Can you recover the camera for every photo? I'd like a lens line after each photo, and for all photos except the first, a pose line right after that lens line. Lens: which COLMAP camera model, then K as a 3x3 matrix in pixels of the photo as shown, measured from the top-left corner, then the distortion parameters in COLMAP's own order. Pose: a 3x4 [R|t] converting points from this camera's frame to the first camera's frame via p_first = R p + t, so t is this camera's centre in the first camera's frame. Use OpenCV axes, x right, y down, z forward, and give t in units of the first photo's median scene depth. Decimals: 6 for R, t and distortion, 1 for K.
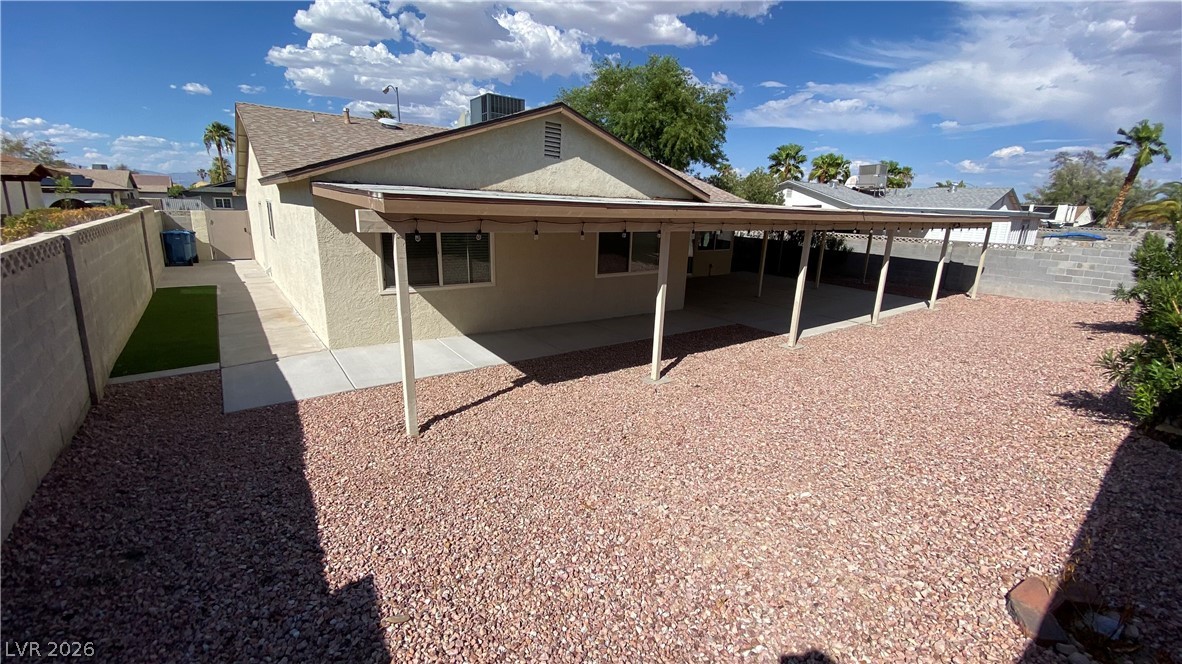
lens RADIAL K [[480.5, 0, 590.3], [0, 480.5, 326.7], [0, 0, 1]] dist [0.011650, -0.017200]
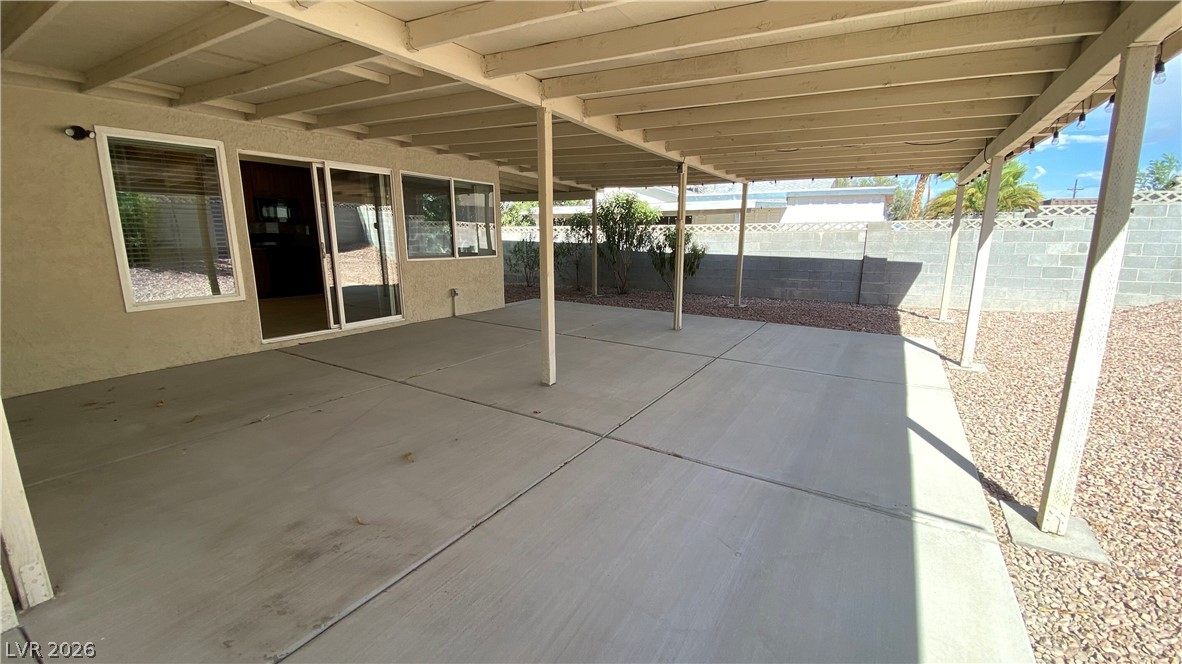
lens RADIAL K [[480.5, 0, 591.1], [0, 480.5, 333.4], [0, 0, 1]] dist [0.011650, -0.017200]
pose [[0.930121, -0.102225, 0.352738, 0.250628], [0.115790, 0.993119, -0.017512, -0.081102], [-0.348521, 0.057132, 0.935558, 0.650176]]
